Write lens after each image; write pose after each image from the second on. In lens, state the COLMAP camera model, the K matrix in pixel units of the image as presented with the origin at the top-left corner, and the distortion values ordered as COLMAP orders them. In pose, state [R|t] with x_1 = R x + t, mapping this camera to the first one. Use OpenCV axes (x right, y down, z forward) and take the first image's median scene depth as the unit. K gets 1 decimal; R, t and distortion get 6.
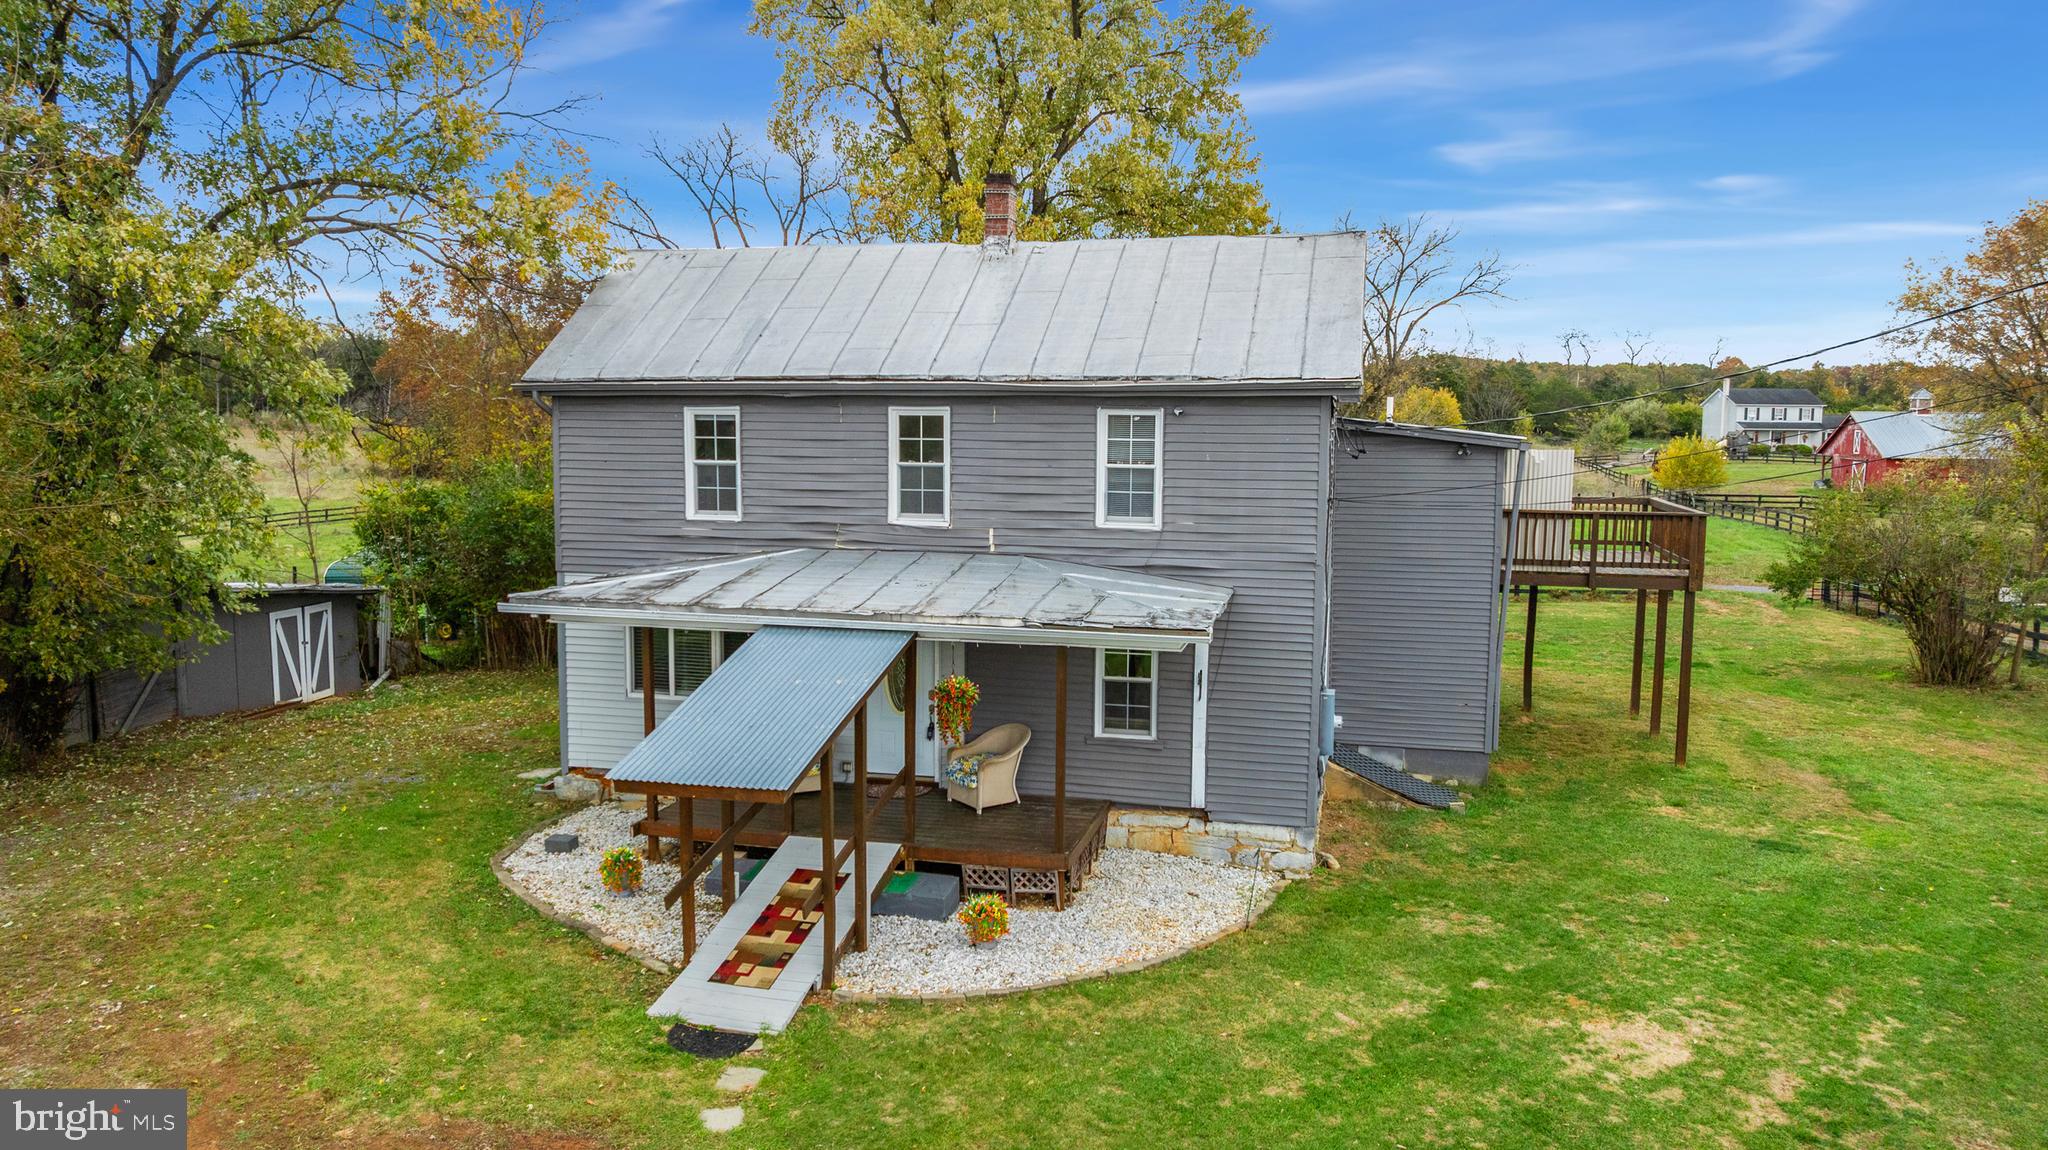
lens RADIAL K [[1439.7, 0, 1024.0], [0, 1439.7, 575.0], [0, 0, 1]] dist [-0.032311, 0.023984]
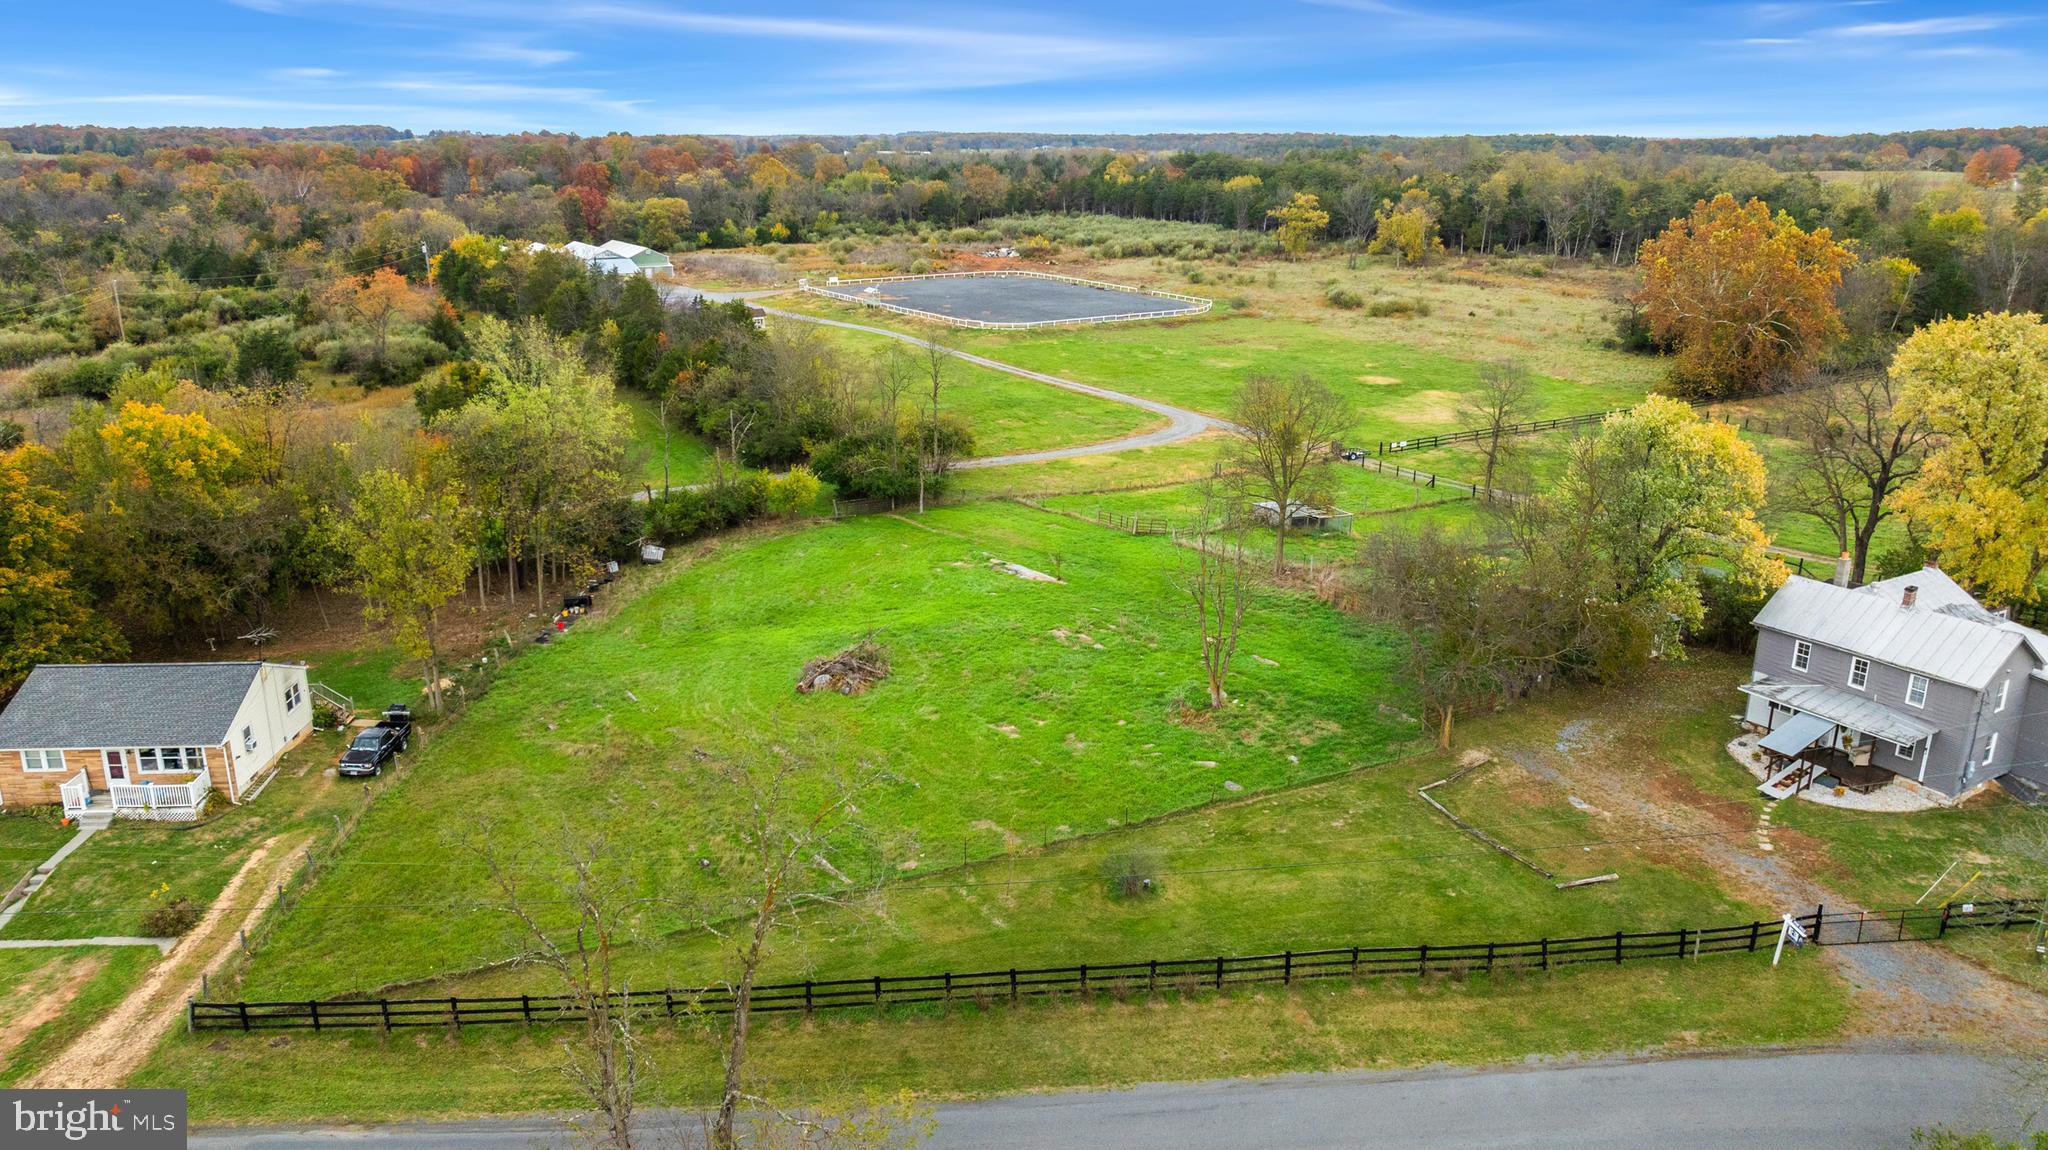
lens RADIAL K [[1439.6, 0, 1025.4], [0, 1439.6, 561.0], [0, 0, 1]] dist [-0.000290, -0.041577]
pose [[0.715409, 0.195149, -0.670900, 0.846056], [-0.079256, 0.976672, 0.199577, -0.961752], [0.694196, -0.089607, 0.714186, -3.247014]]
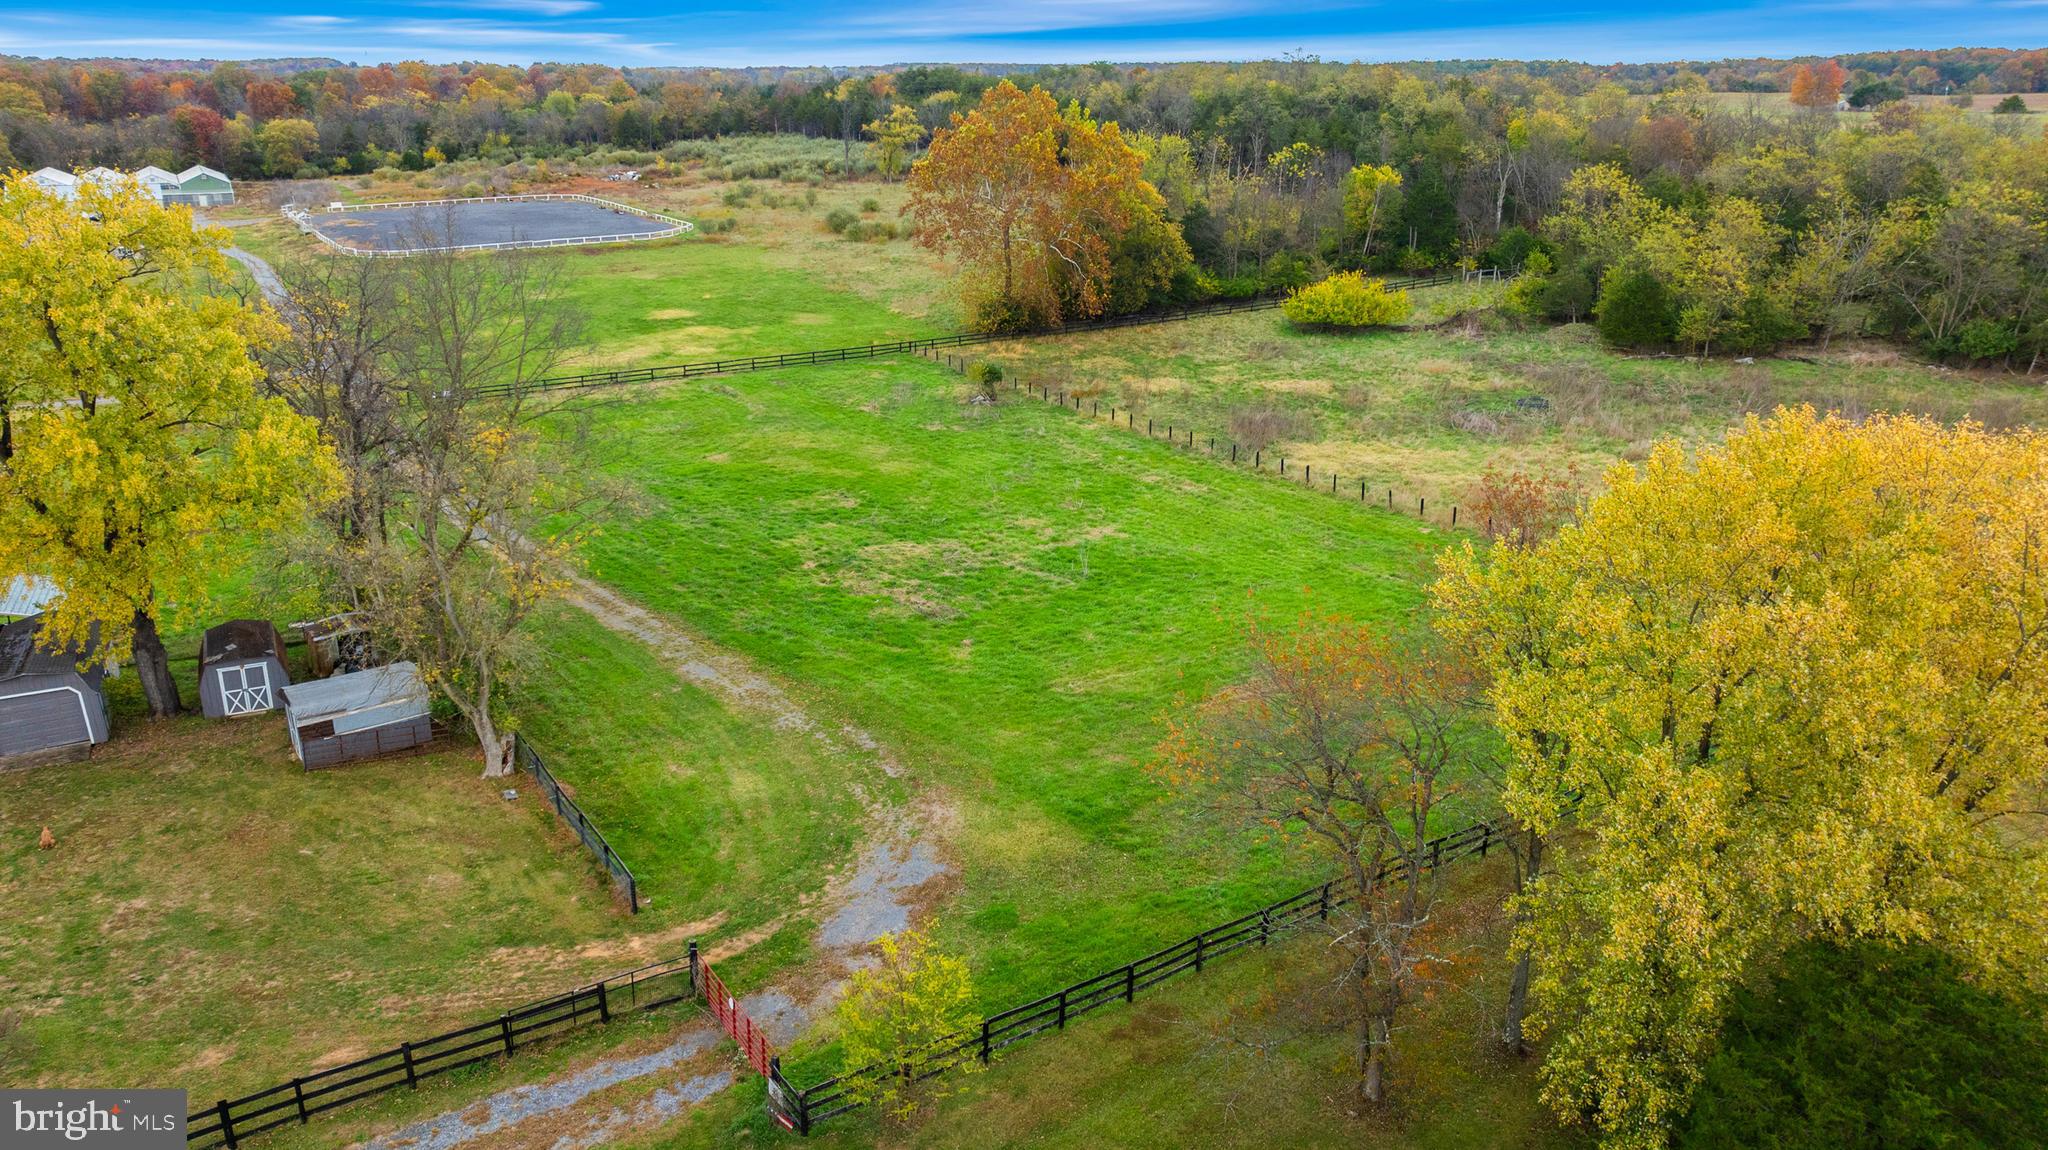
lens RADIAL K [[1439.7, 0, 1024.0], [0, 1439.7, 575.0], [0, 0, 1]] dist [-0.032311, 0.023984]
pose [[0.710924, 0.228380, -0.665153, 3.311003], [-0.075629, 0.965145, 0.250549, -1.199491], [0.699190, -0.127817, 0.703418, 1.672854]]
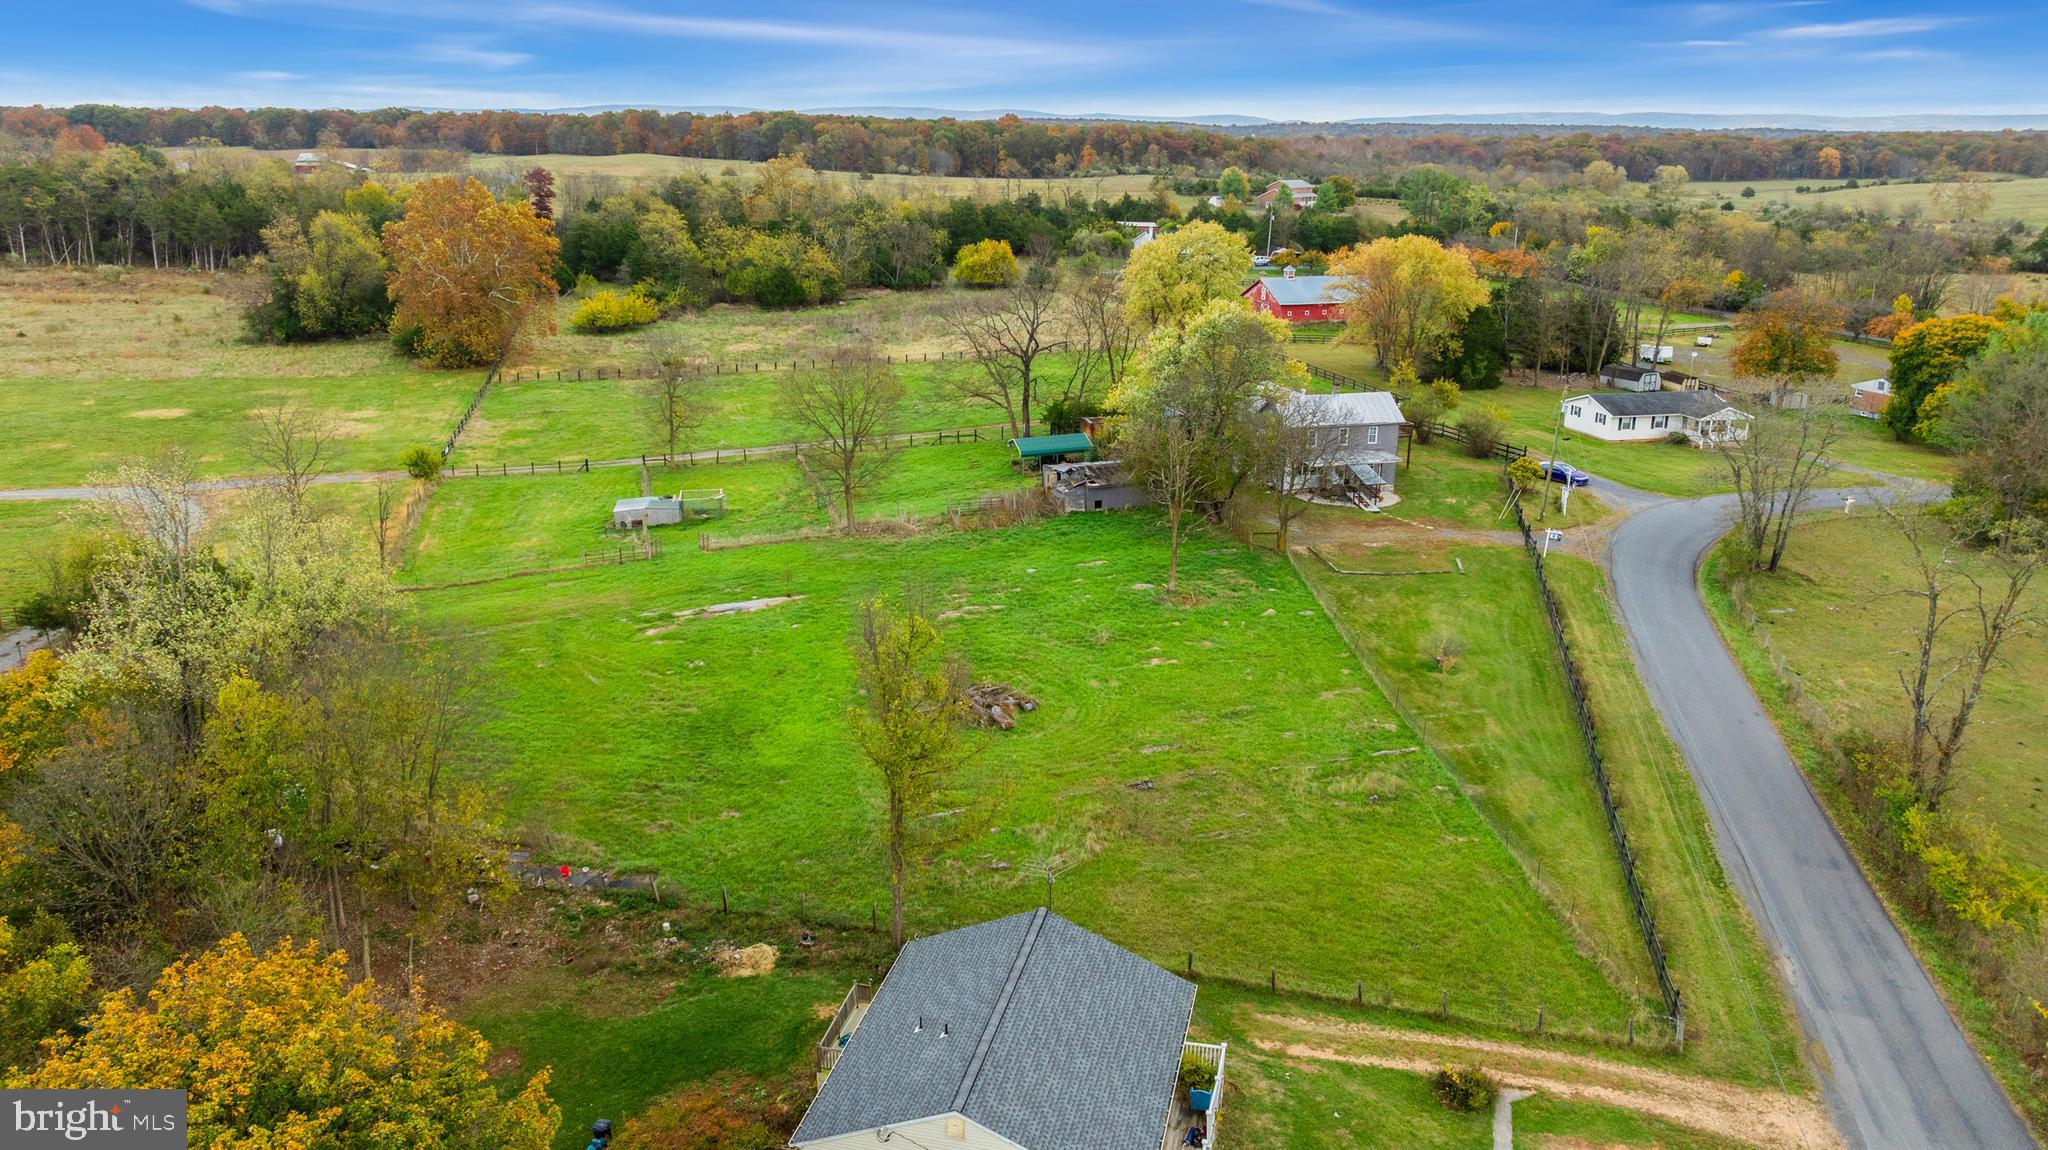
lens RADIAL K [[1439.6, 0, 1025.4], [0, 1439.6, 561.0], [0, 0, 1]] dist [-0.000290, -0.041577]
pose [[0.873284, -0.139171, 0.466912, -4.616002], [0.051718, 0.979399, 0.195197, -0.902781], [-0.484459, -0.146315, 0.862492, -4.159742]]
